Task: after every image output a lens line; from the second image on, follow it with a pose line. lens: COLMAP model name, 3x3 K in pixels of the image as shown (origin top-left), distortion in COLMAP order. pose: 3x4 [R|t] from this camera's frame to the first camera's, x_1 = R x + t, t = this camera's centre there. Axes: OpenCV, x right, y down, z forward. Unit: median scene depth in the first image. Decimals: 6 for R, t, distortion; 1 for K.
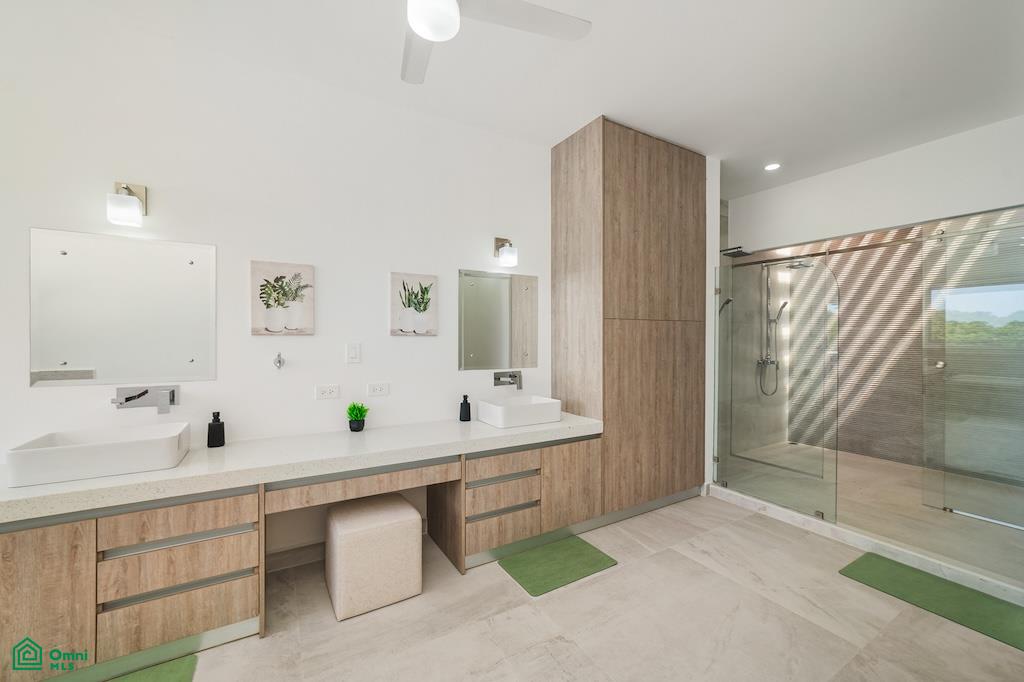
lens RADIAL K [[426.6, 0, 518.3], [0, 426.6, 341.7], [0, 0, 1]] dist [-0.012493, -0.000031]
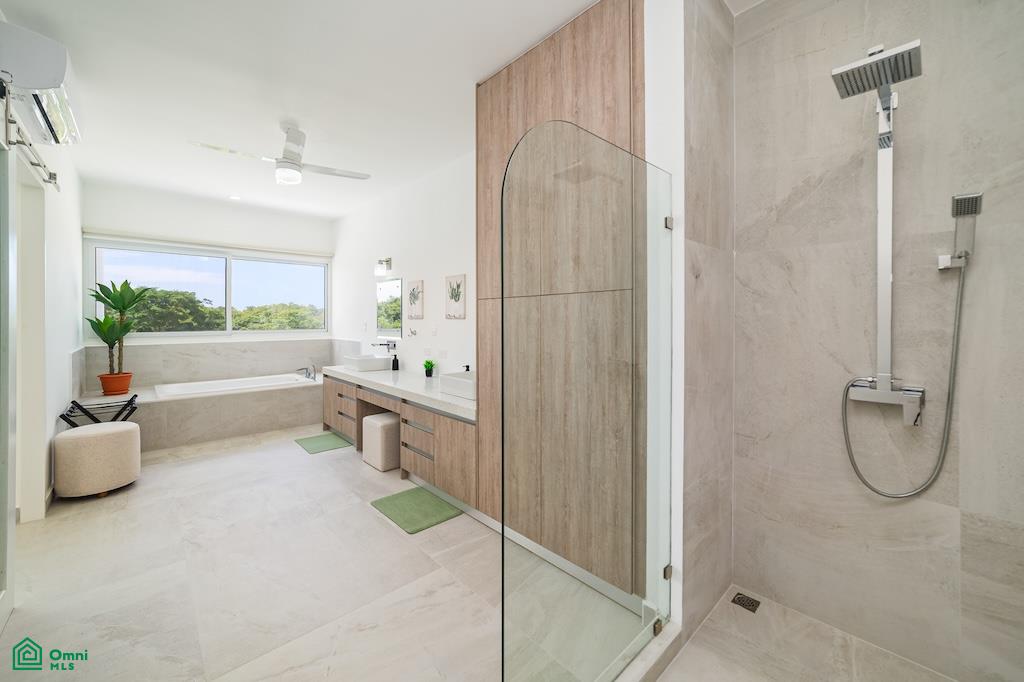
lens RADIAL K [[405.8, 0, 513.2], [0, 405.8, 319.2], [0, 0, 1]] dist [-0.000018, 0.000301]
pose [[0.176194, -0.000726, -0.984355, 1.328130], [-0.000861, 0.999999, -0.000892, -0.013143], [0.984355, 0.001005, 0.176193, 1.118233]]
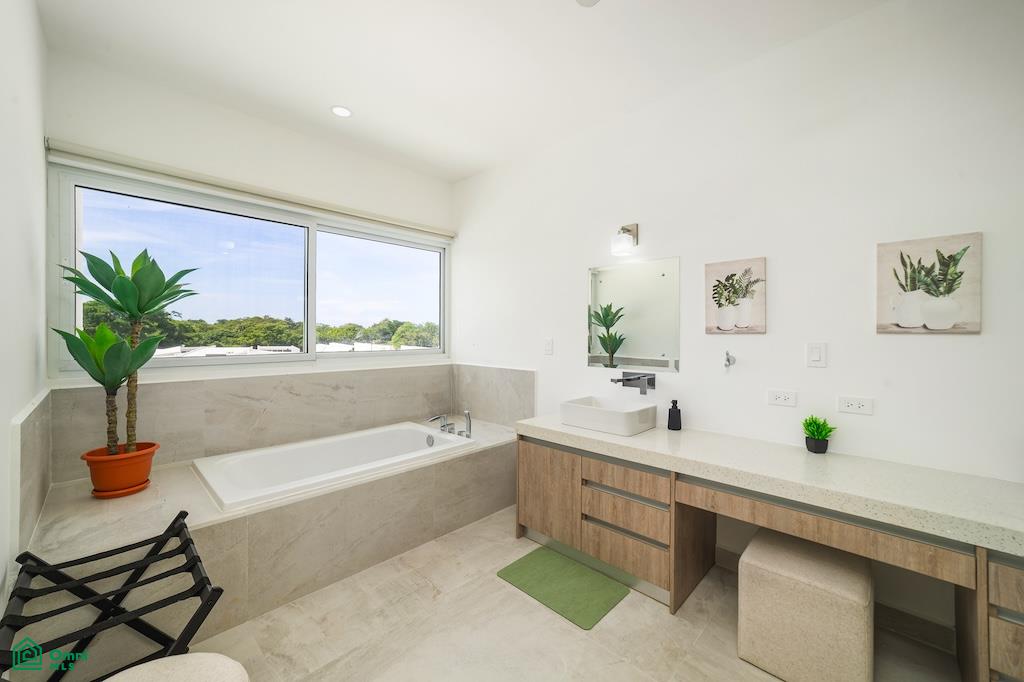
lens RADIAL K [[406.4, 0, 523.3], [0, 406.4, 332.1], [0, 0, 1]] dist [0.000522, 0.000273]
pose [[0.238027, -0.003788, -0.971251, 0.251154], [-0.003081, 0.999984, -0.004655, -0.012729], [0.971254, 0.004101, 0.238012, 0.297959]]
